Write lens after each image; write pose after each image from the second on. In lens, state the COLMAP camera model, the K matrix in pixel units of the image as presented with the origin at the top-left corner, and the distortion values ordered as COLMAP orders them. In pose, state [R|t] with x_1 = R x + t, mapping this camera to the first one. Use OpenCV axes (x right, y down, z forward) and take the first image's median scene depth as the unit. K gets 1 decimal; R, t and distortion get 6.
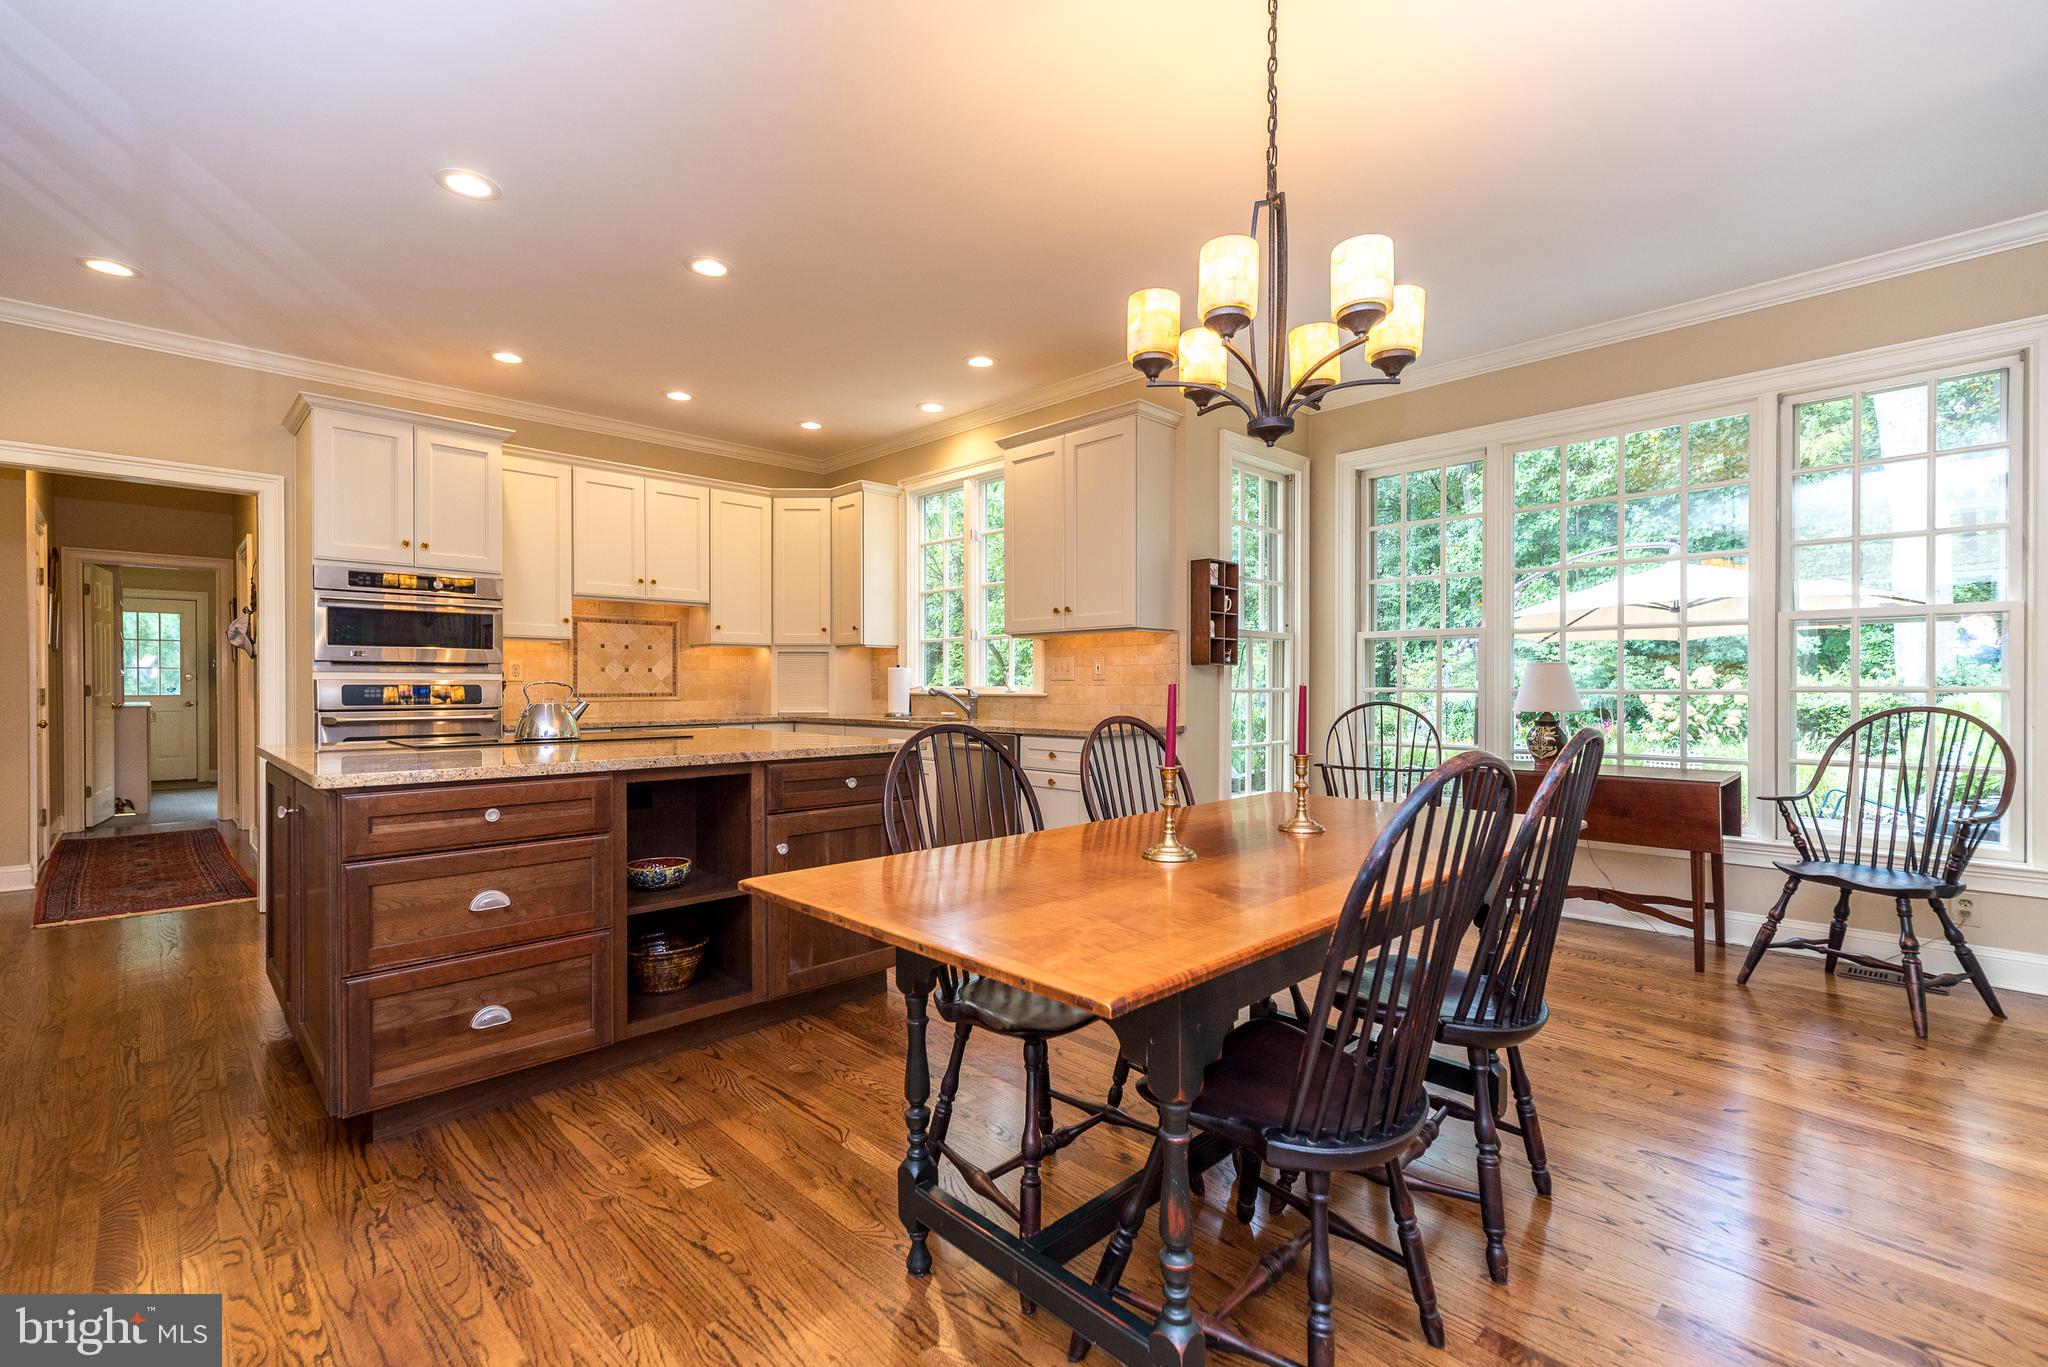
lens RADIAL K [[896.8, 0, 1020.6], [0, 896.8, 690.0], [0, 0, 1]] dist [0.011666, -0.000637]
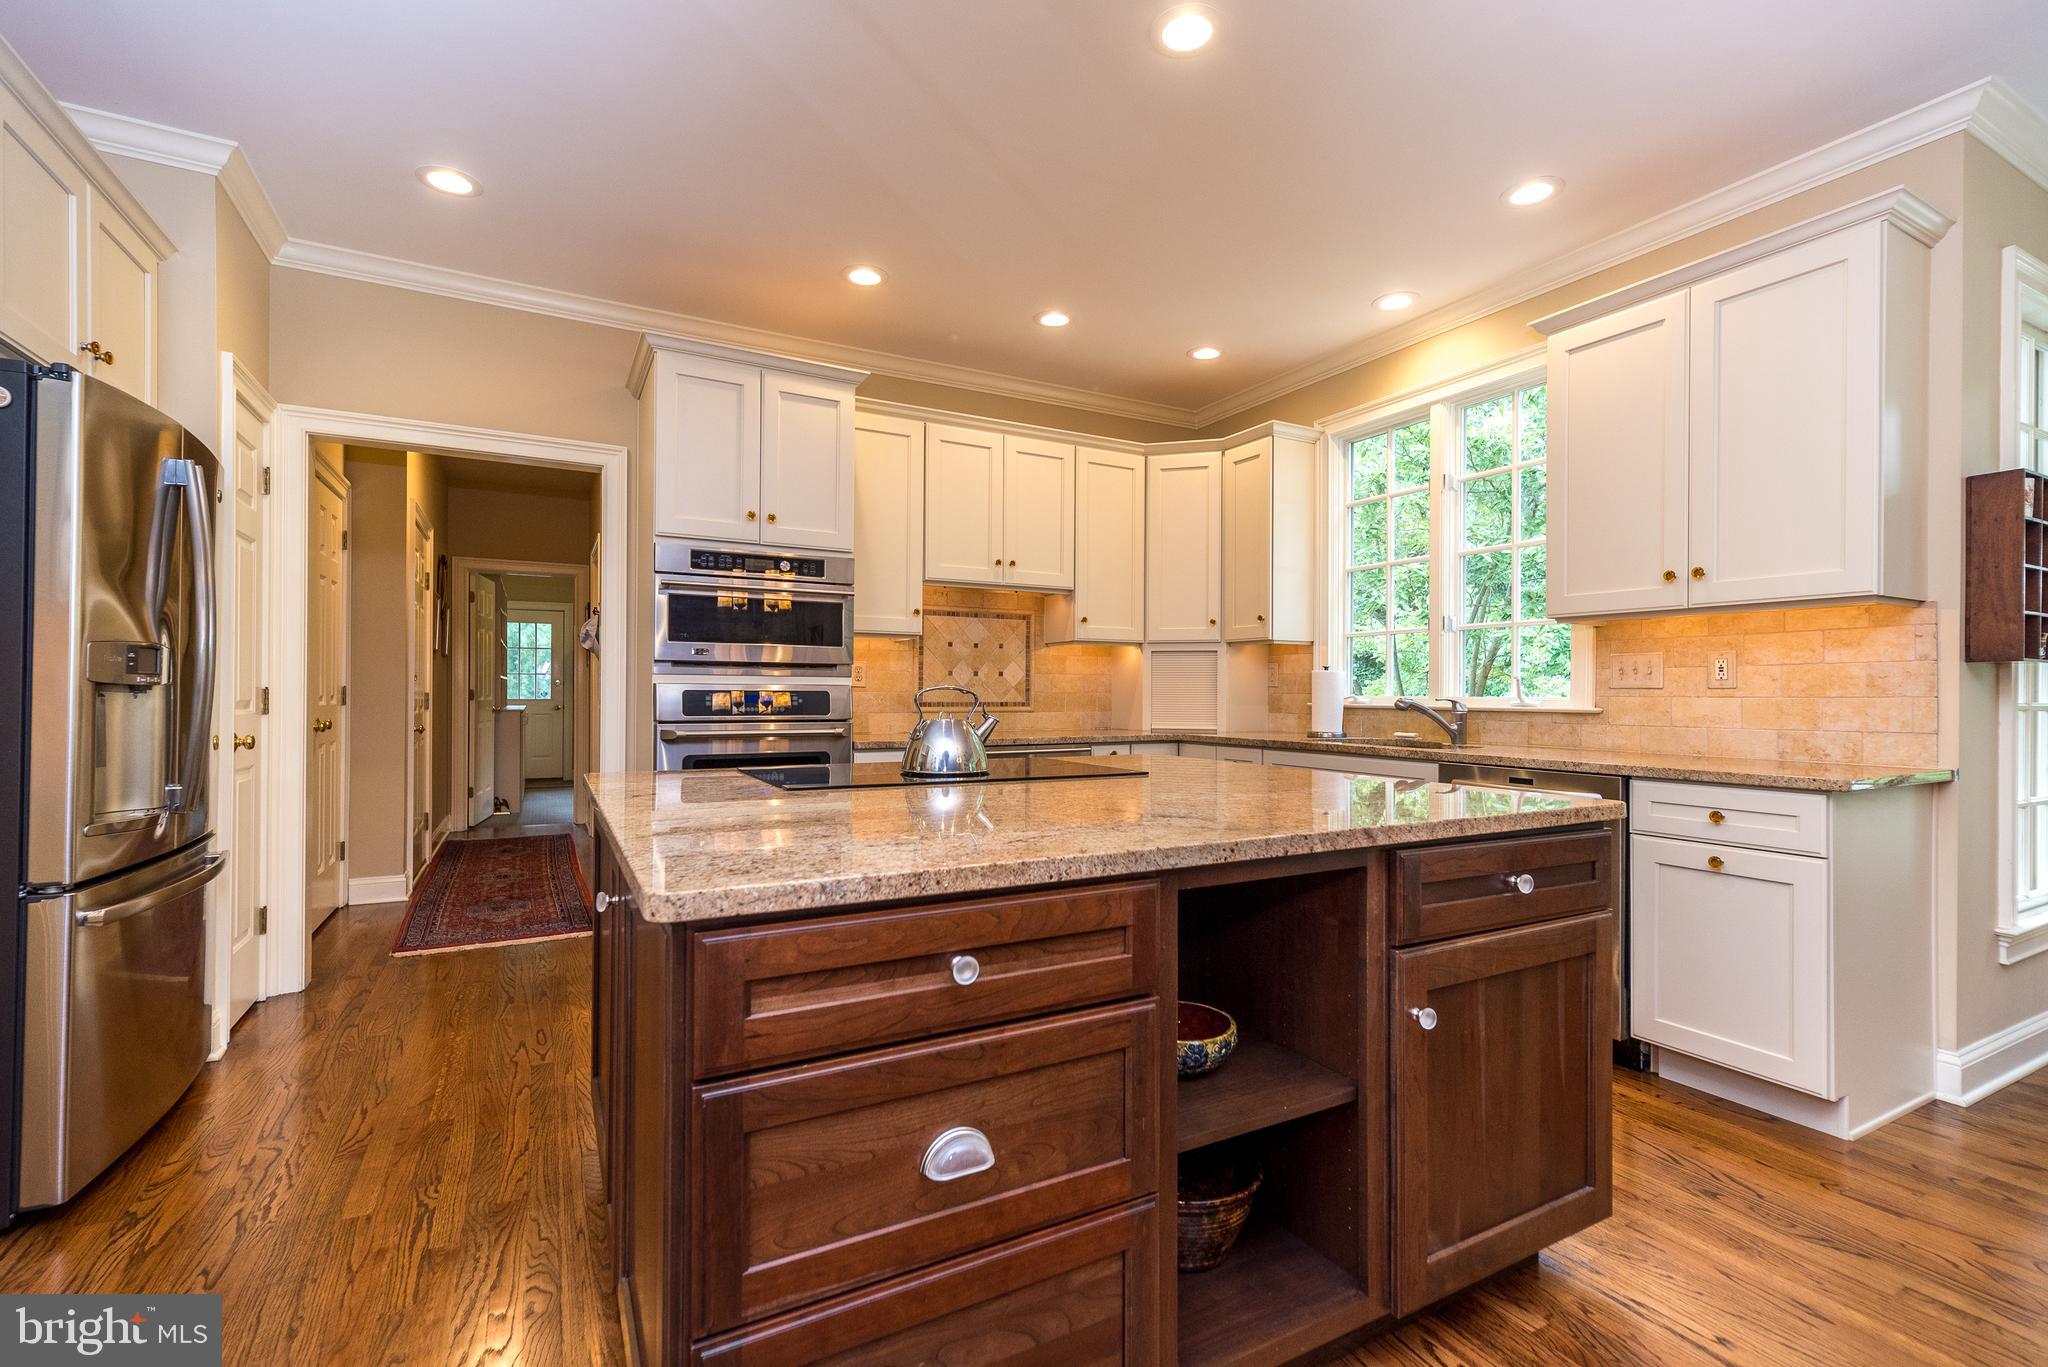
lens RADIAL K [[896.8, 0, 1020.6], [0, 896.8, 690.0], [0, 0, 1]] dist [0.011666, -0.000637]
pose [[0.961379, 0.004581, -0.275191, -0.186178], [-0.006971, 0.999946, -0.007710, -0.001581], [0.275141, 0.009330, 0.961359, 0.240830]]
